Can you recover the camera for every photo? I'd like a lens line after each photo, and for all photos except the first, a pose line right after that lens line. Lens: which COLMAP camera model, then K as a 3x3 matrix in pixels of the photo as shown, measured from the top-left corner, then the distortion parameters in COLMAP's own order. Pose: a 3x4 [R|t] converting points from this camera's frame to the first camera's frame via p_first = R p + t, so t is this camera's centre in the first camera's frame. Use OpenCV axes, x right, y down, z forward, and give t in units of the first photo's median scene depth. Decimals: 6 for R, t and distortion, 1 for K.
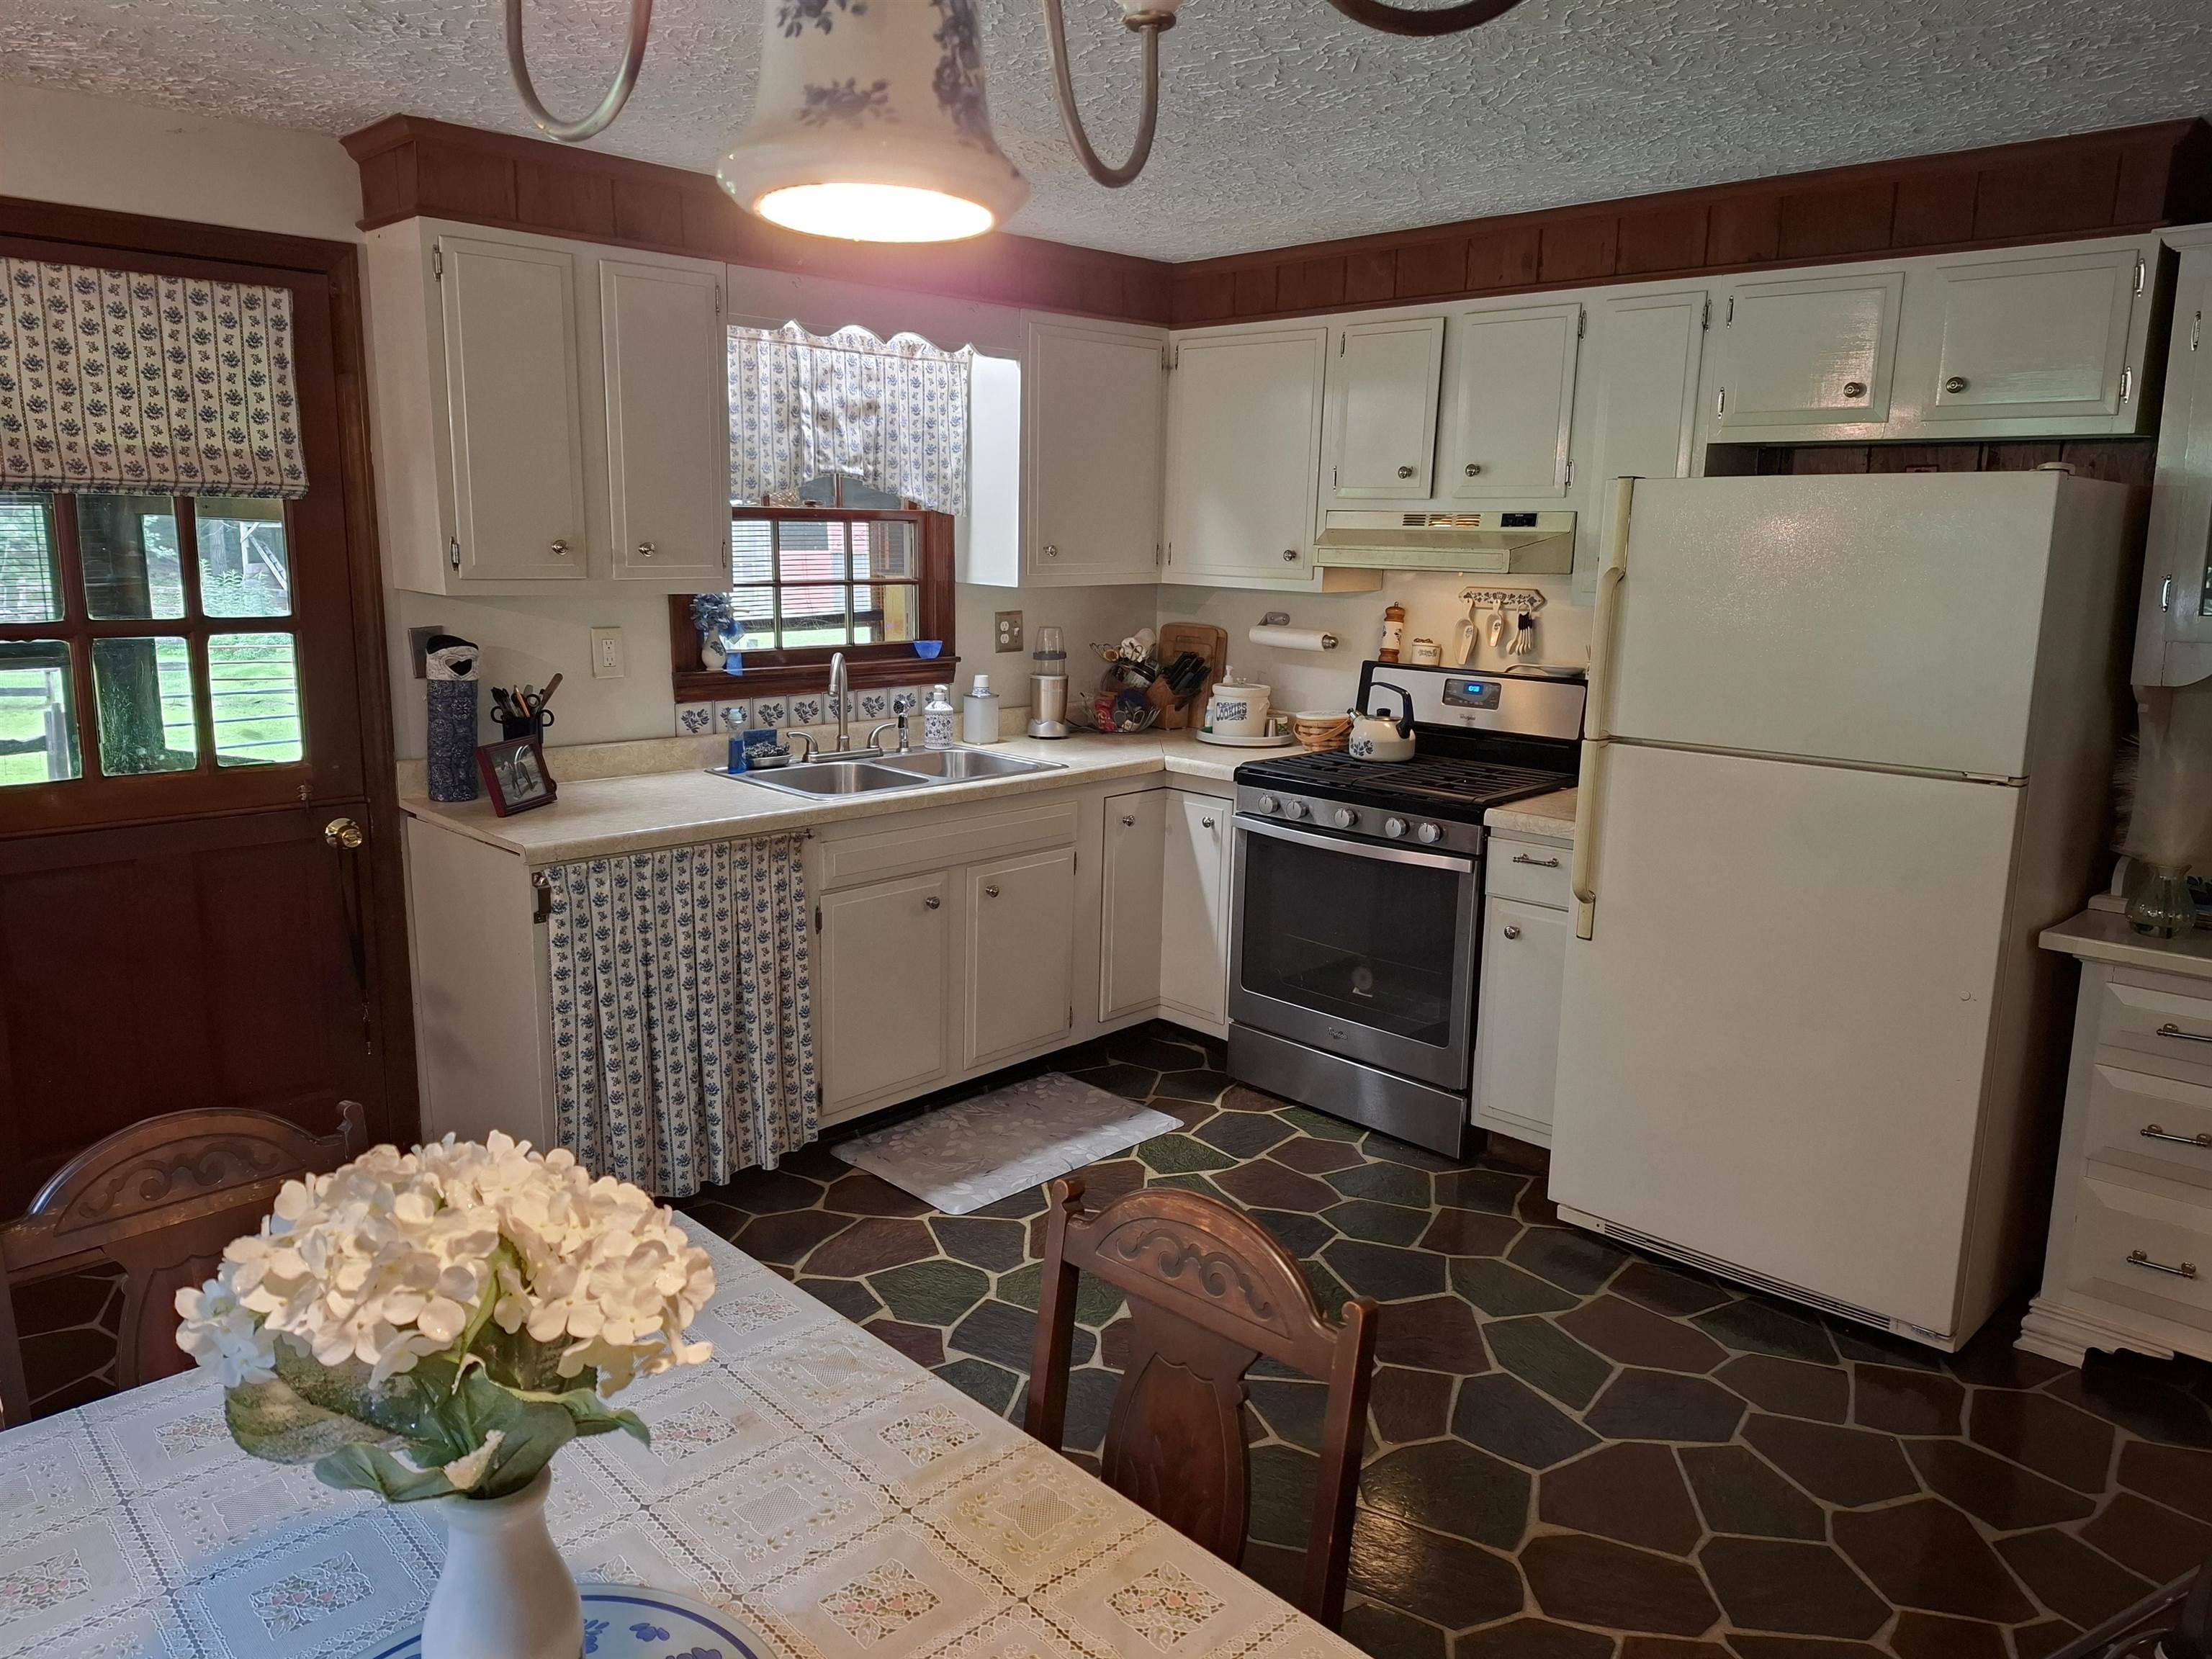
lens RADIAL K [[1530.4, 0, 1086.7], [0, 1530.4, 828.7], [0, 0, 1]] dist [0.077491, -0.092599]
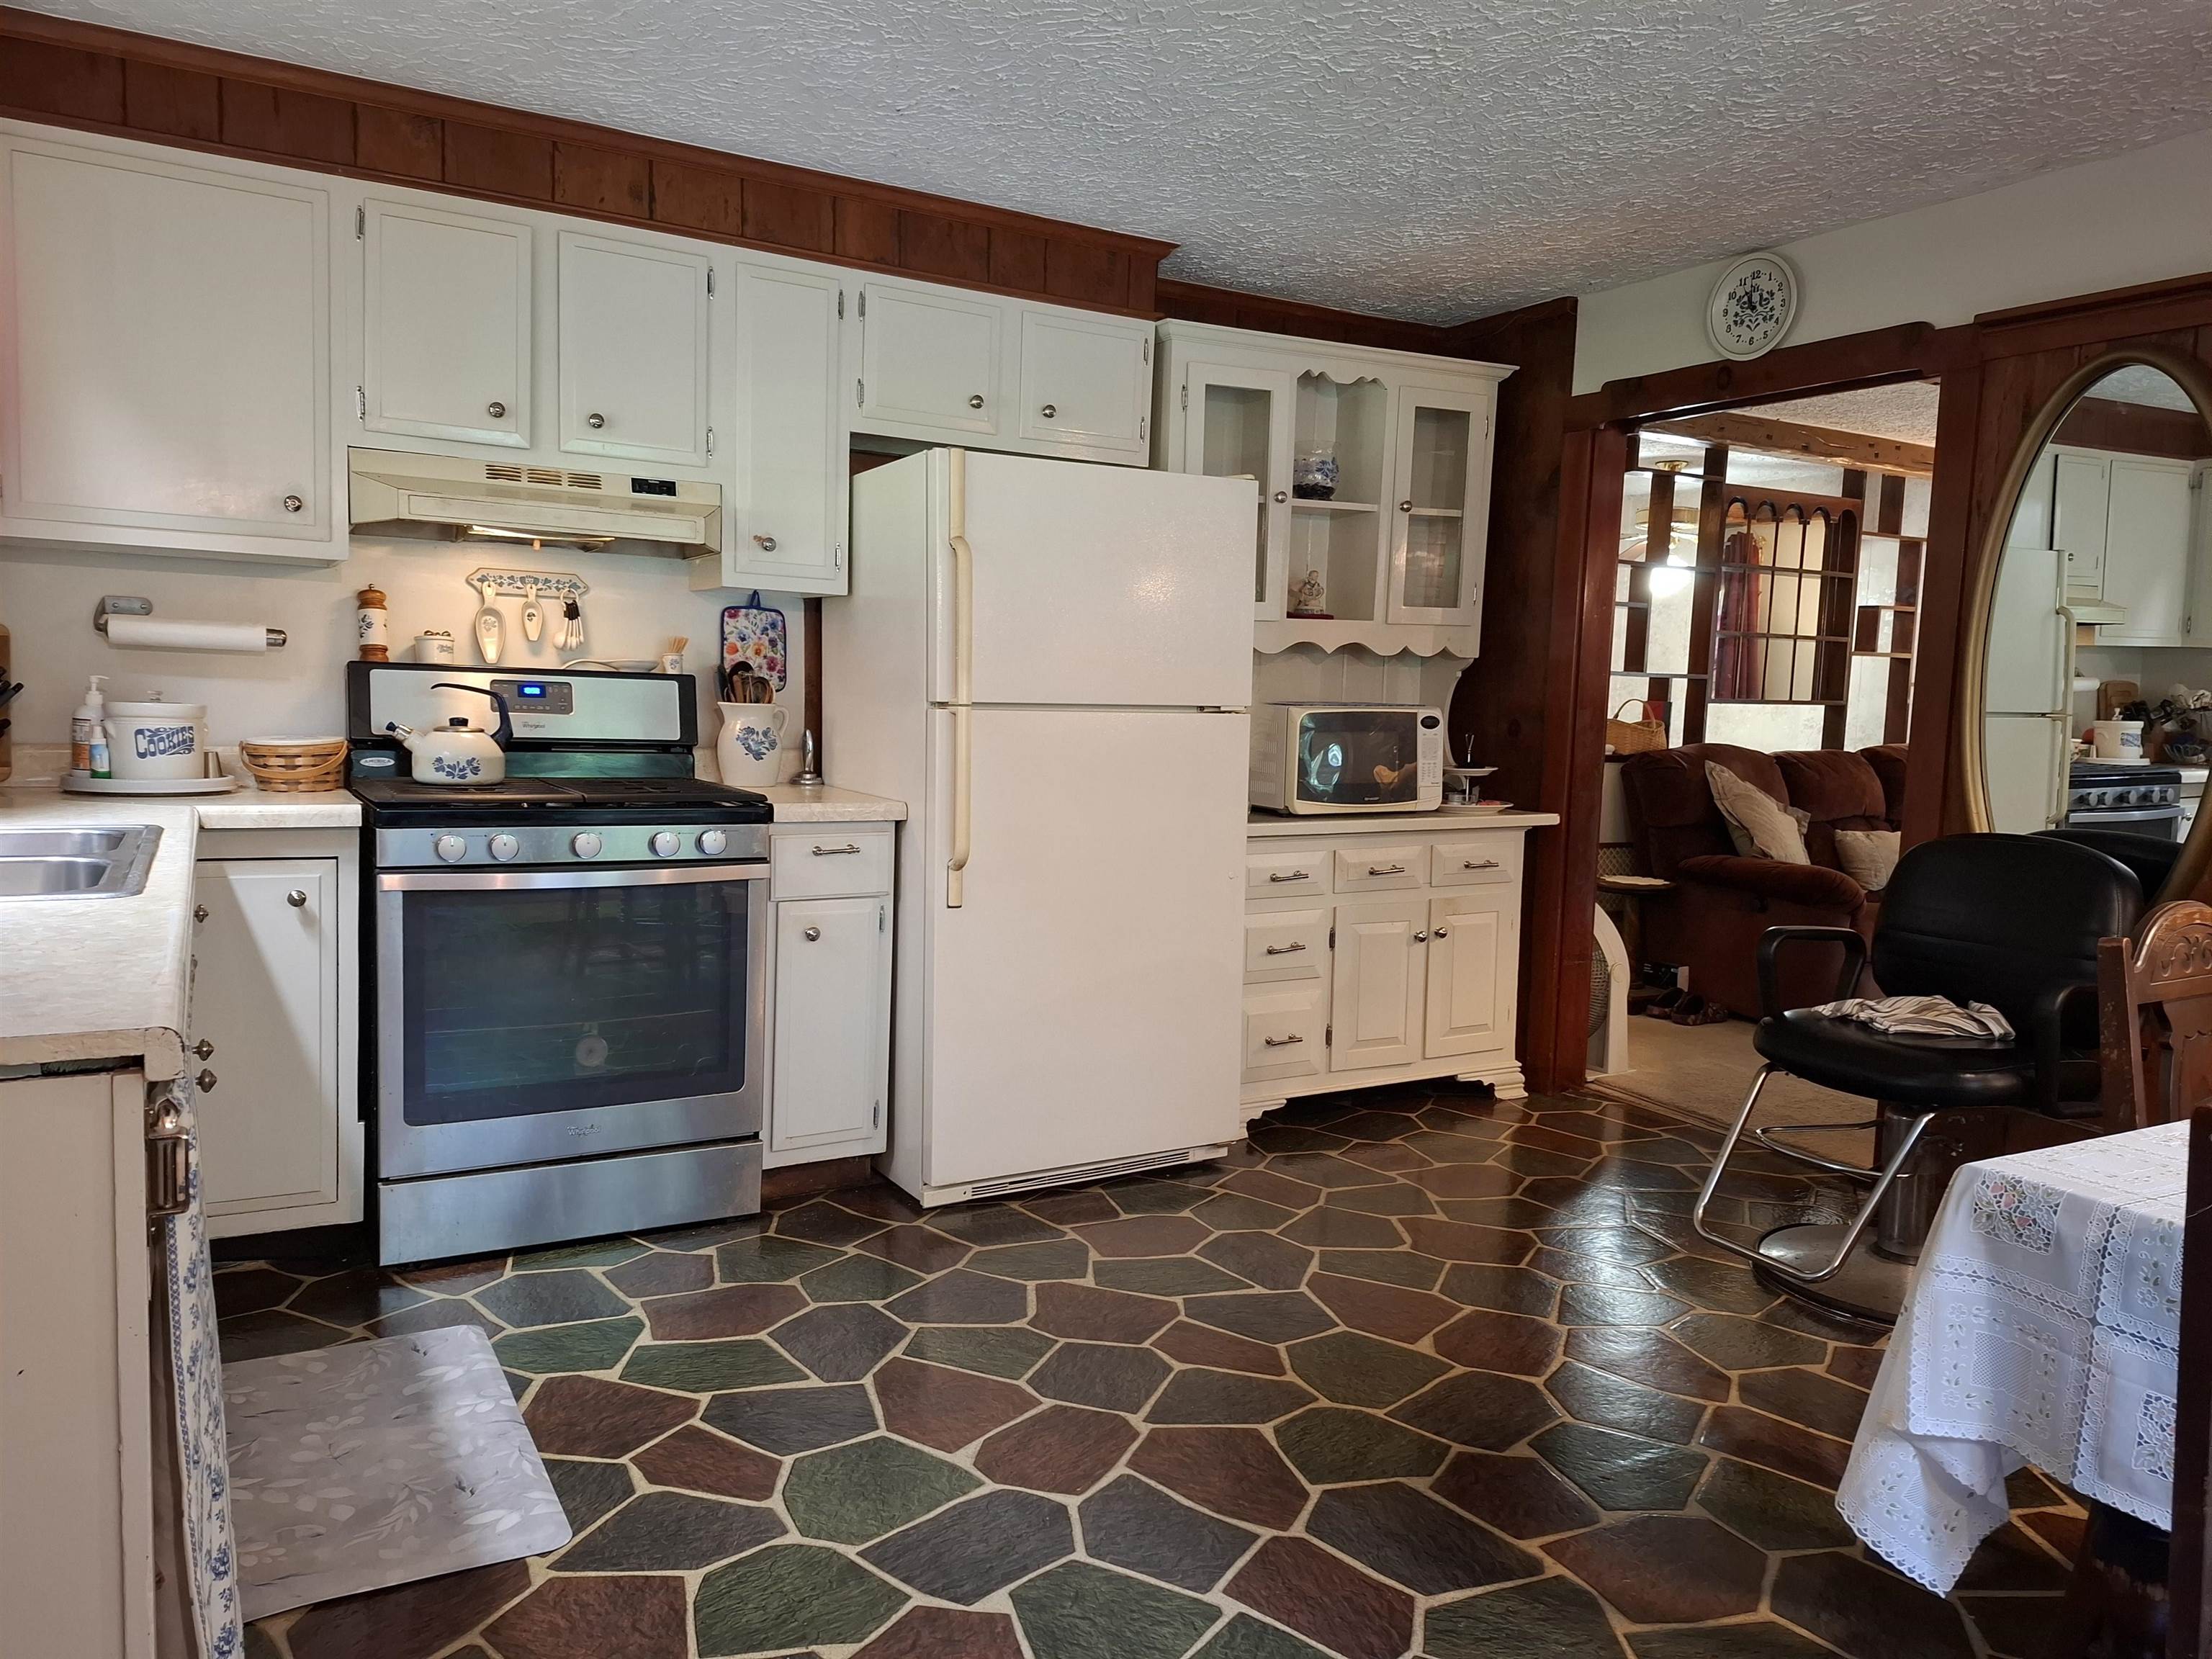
lens RADIAL K [[1530.4, 0, 1075.6], [0, 1530.4, 847.3], [0, 0, 1]] dist [0.077491, -0.092599]
pose [[0.264977, -0.107576, 0.958235, -0.563329], [0.163427, 0.984391, 0.065321, -0.017627], [-0.950305, 0.139293, 0.278422, 0.601714]]
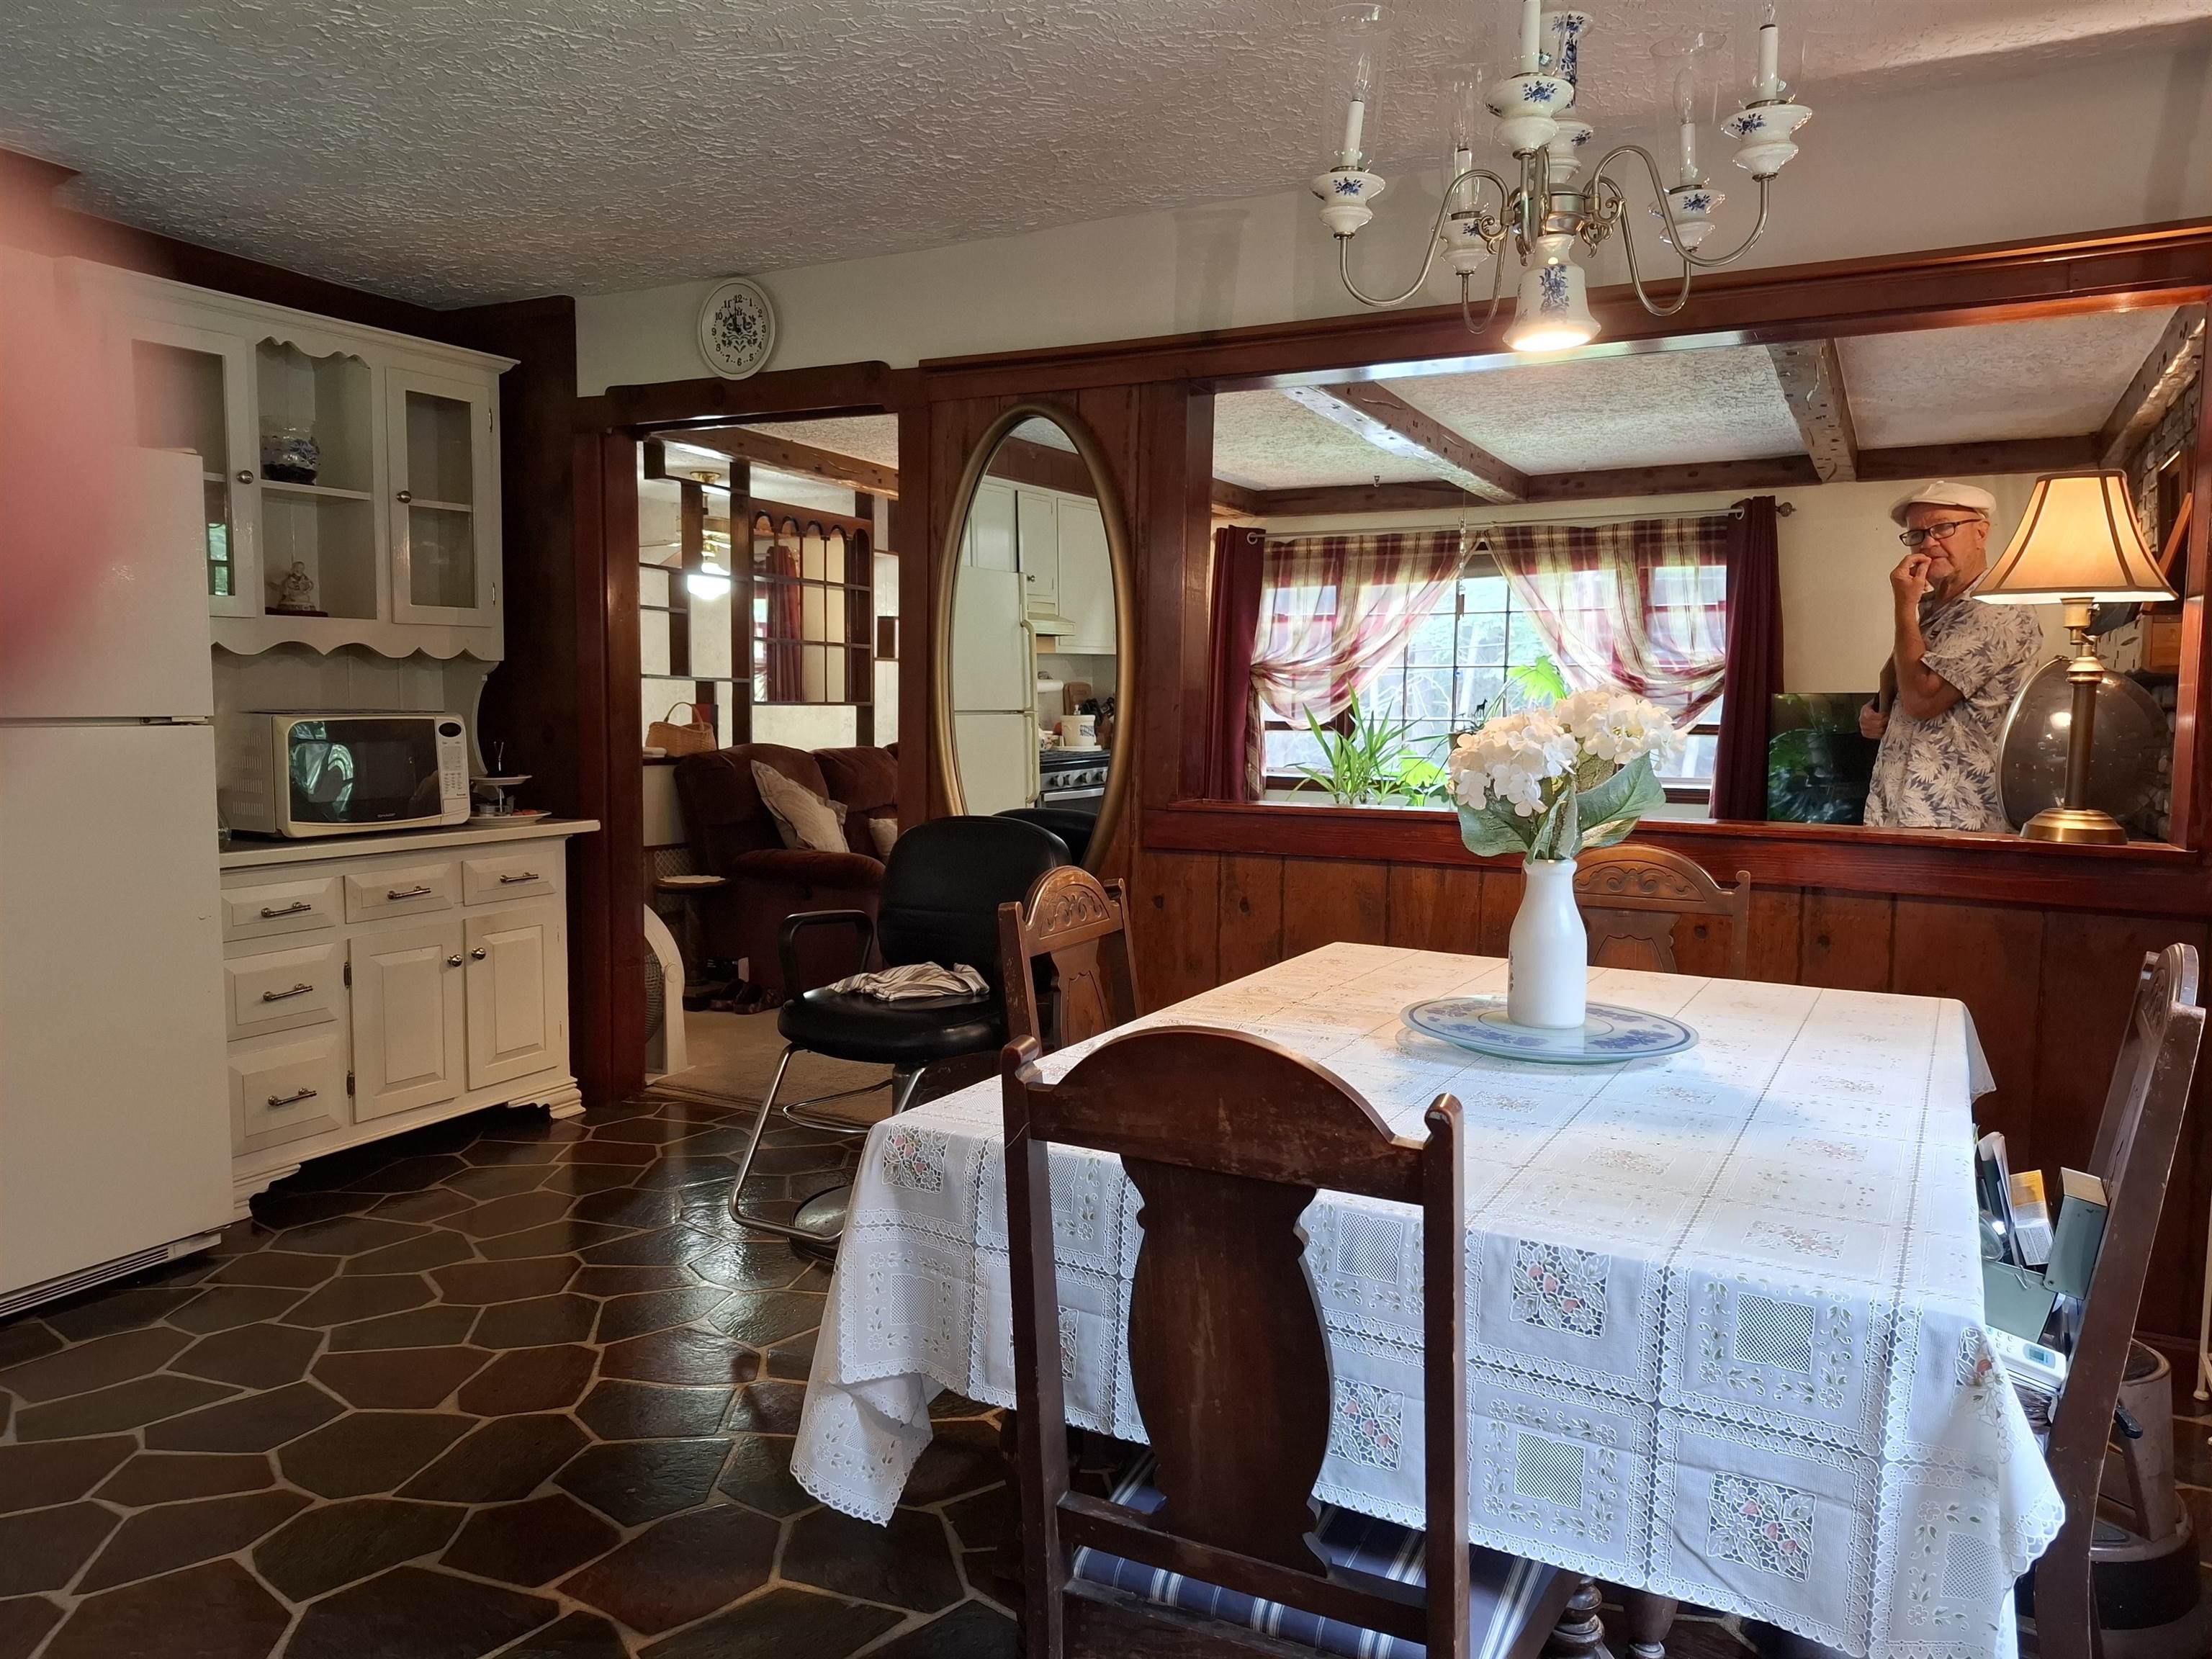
lens RADIAL K [[1530.4, 0, 1108.6], [0, 1530.4, 831.5], [0, 0, 1]] dist [0.077491, -0.092599]
pose [[-0.318316, -0.093804, 0.943332, -0.551719], [0.169734, 0.973373, 0.154065, -0.010253], [-0.932666, 0.209157, -0.293919, 0.557036]]
